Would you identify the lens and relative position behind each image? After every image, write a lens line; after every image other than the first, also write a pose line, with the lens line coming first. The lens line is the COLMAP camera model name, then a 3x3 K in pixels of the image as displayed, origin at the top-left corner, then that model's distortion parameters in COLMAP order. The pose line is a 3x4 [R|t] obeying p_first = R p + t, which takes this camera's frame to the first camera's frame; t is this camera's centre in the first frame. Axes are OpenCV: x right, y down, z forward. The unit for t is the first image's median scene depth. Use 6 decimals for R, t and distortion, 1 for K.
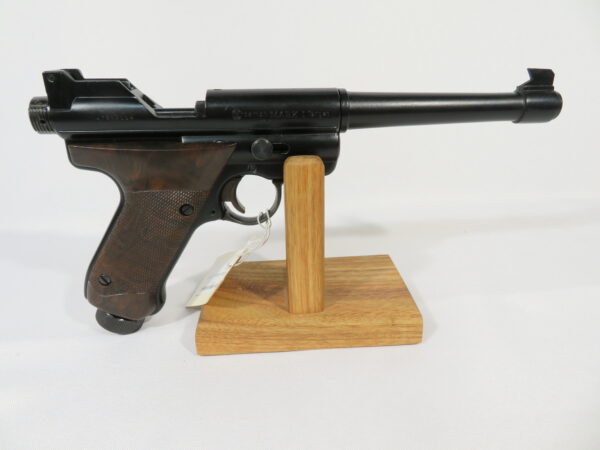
lens RADIAL K [[418.8, 0, 300.0], [0, 418.8, 225.0], [0, 0, 1]] dist [0.035631, -0.002783]
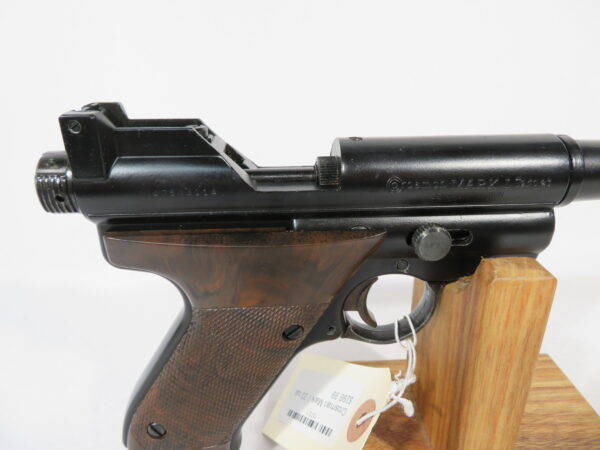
lens RADIAL K [[418.8, 0, 300.0], [0, 418.8, 225.0], [0, 0, 1]] dist [0.035631, -0.002783]
pose [[0.999861, 0.010076, -0.013257, -0.264115], [-0.009461, 0.998915, 0.045609, -0.228227], [0.013703, -0.045478, 0.998871, 0.417899]]
